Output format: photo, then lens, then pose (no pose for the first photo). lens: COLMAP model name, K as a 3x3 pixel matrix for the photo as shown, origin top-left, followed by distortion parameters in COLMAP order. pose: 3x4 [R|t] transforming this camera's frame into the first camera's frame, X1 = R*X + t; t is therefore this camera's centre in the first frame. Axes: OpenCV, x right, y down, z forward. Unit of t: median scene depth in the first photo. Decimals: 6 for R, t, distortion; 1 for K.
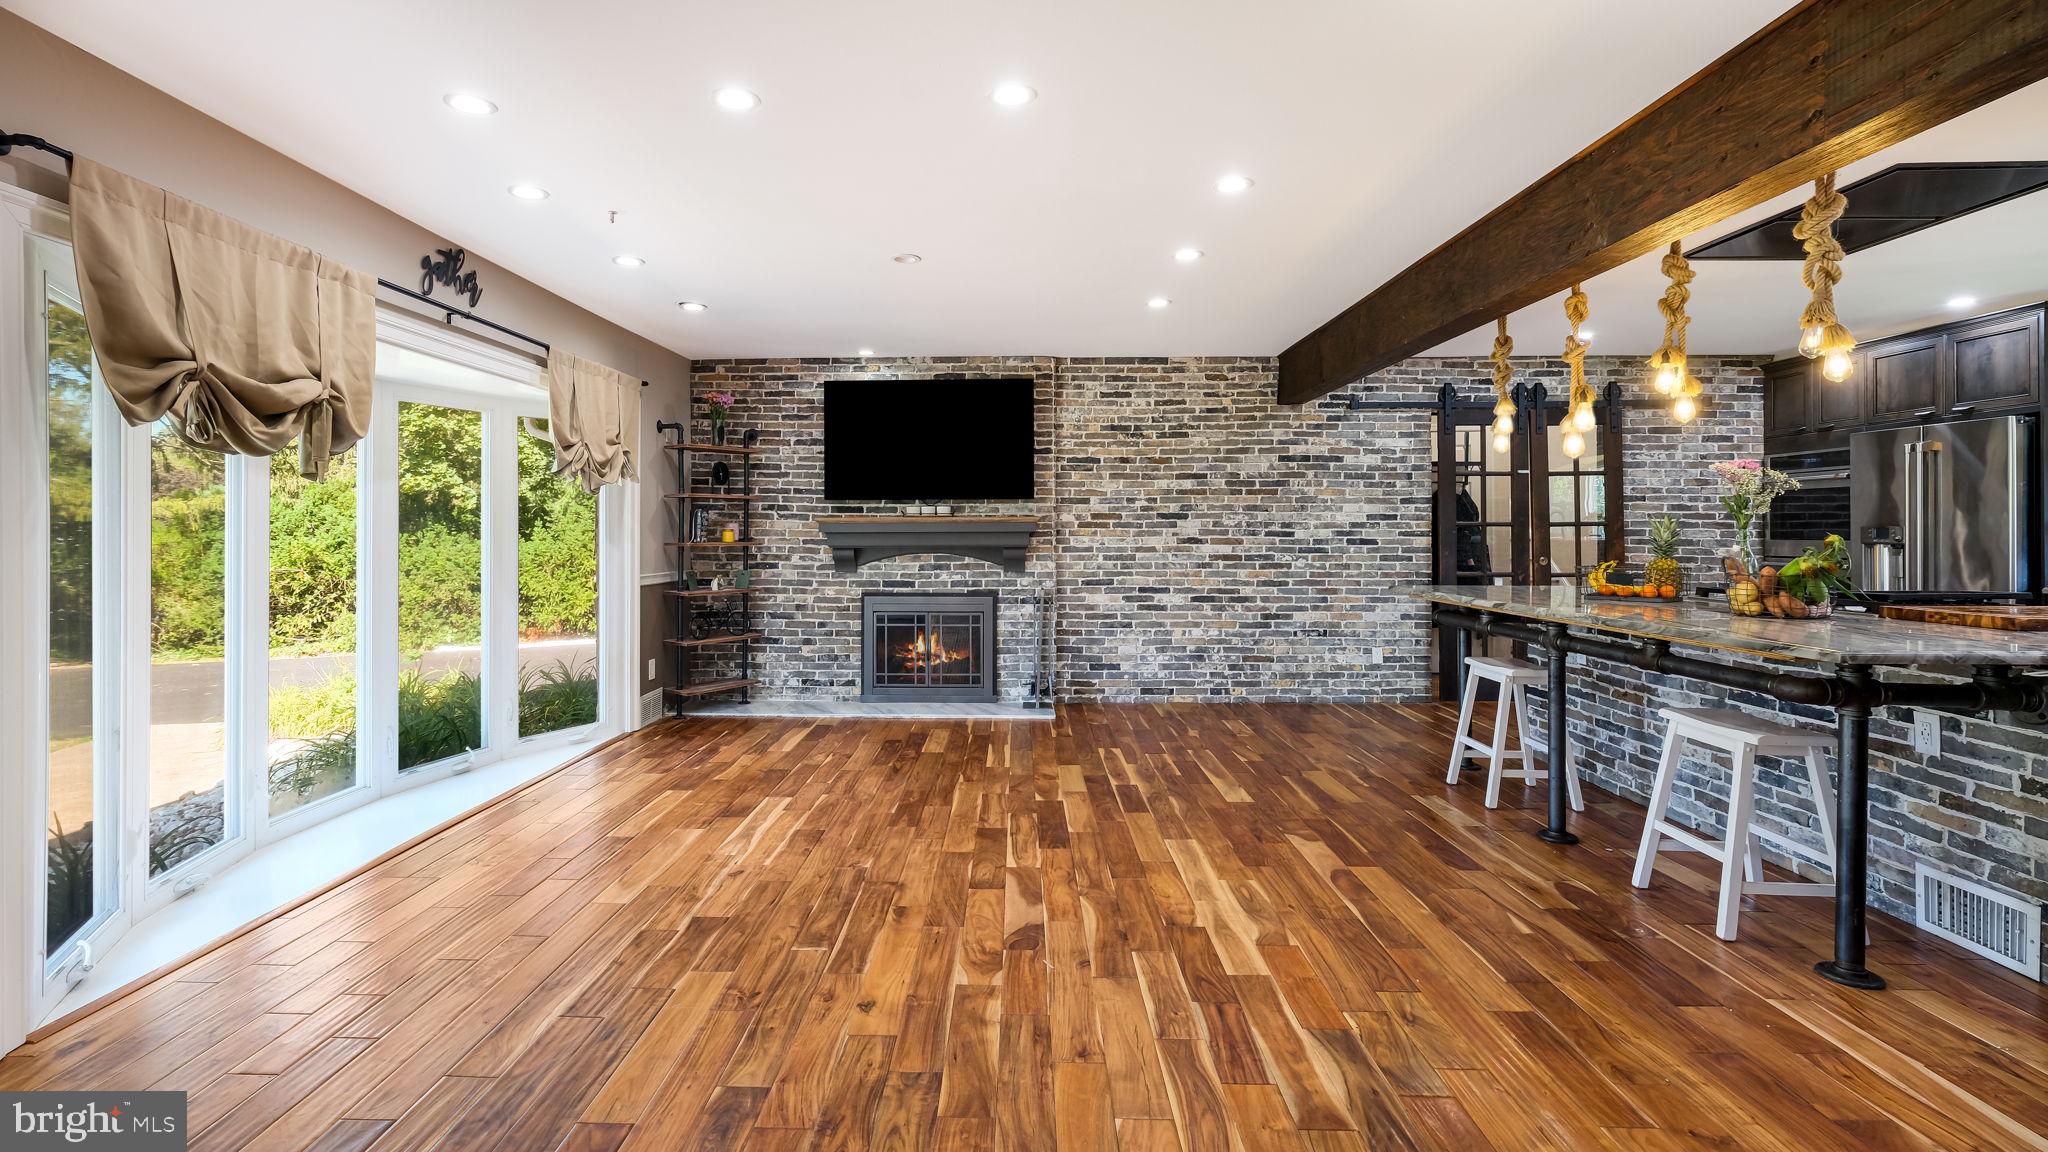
lens RADIAL K [[924.8, 0, 1017.0], [0, 924.8, 515.1], [0, 0, 1]] dist [0.001390, 0.000355]
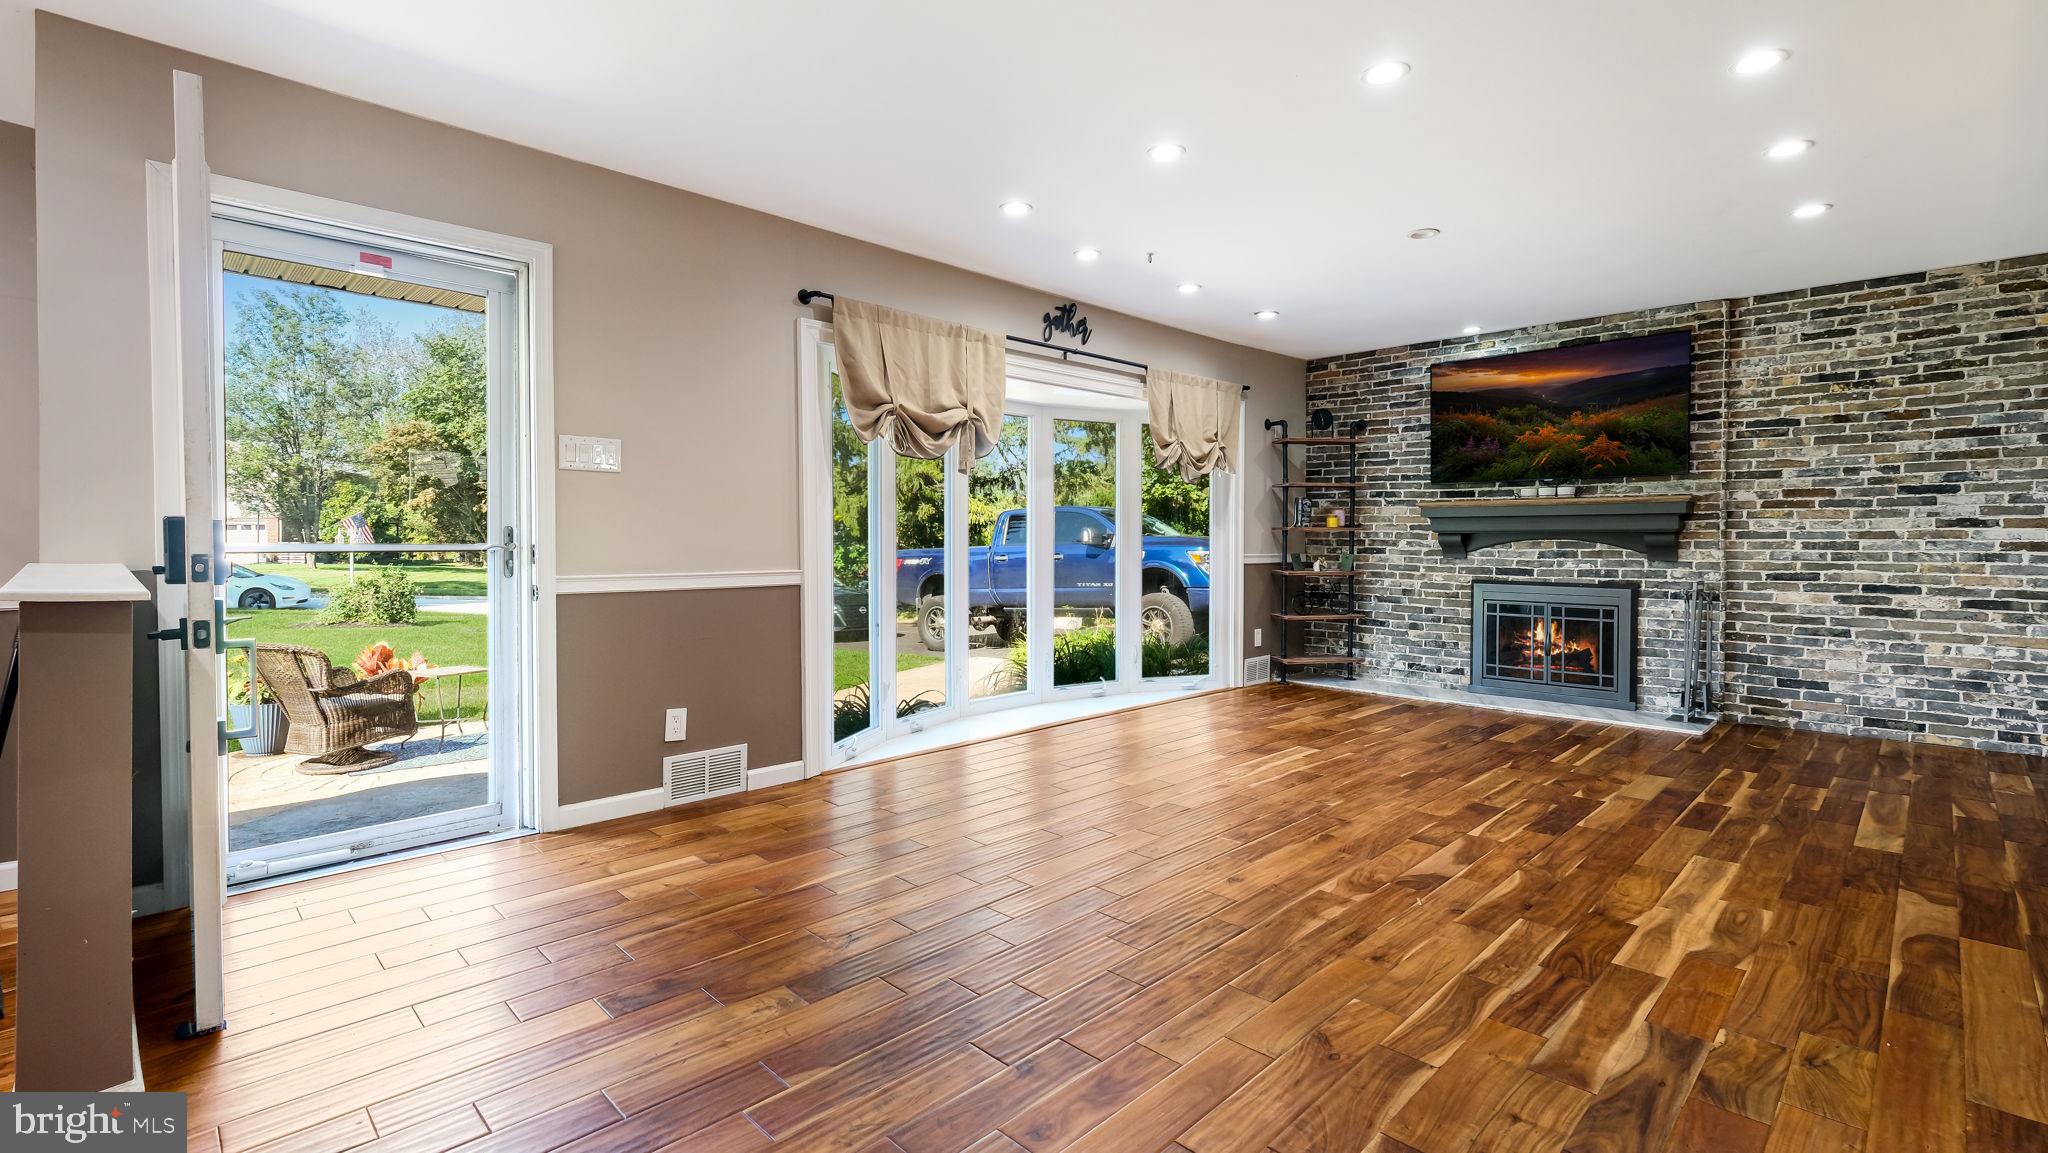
lens RADIAL K [[919.5, 0, 1023.8], [0, 919.5, 537.3], [0, 0, 1]] dist [0.000439, 0.000843]
pose [[0.727453, 0.000765, -0.686157, 0.150165], [0.013097, 0.999802, 0.014999, 0.018944], [0.686033, -0.019897, 0.727299, -0.018766]]
